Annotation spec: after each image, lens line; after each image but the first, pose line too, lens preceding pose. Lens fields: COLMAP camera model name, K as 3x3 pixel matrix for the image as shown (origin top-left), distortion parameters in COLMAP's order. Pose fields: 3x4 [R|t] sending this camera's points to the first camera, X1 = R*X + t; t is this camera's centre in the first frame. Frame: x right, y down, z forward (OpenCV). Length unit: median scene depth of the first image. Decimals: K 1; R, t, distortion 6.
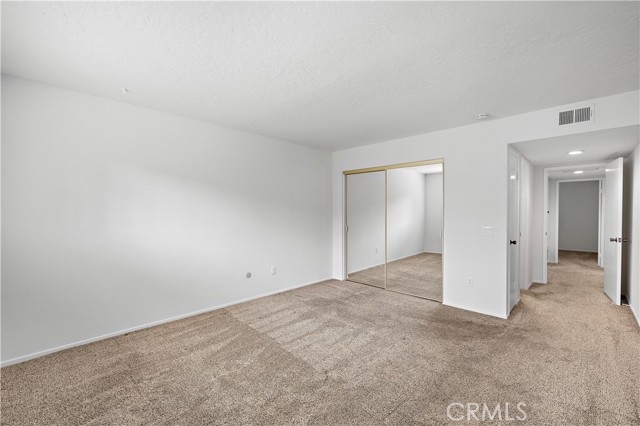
lens RADIAL K [[268.4, 0, 322.3], [0, 268.4, 217.0], [0, 0, 1]] dist [-0.001378, -0.000196]
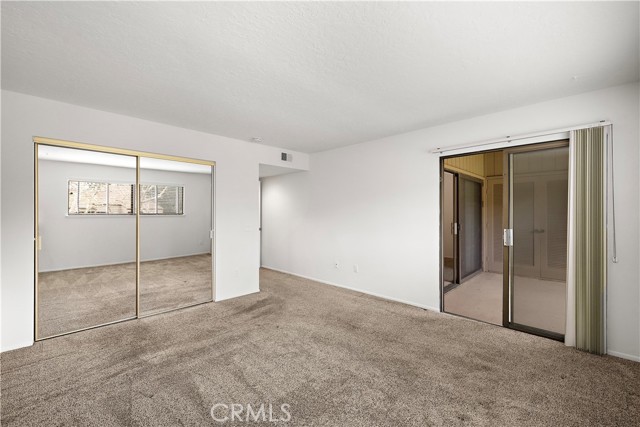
lens RADIAL K [[268.4, 0, 321.9], [0, 268.4, 211.6], [0, 0, 1]] dist [-0.001378, -0.000196]
pose [[0.013040, 0.008616, 0.999878, -0.648521], [0.014662, 0.999854, -0.008807, -0.008406], [-0.999807, 0.014775, 0.012911, 0.636212]]
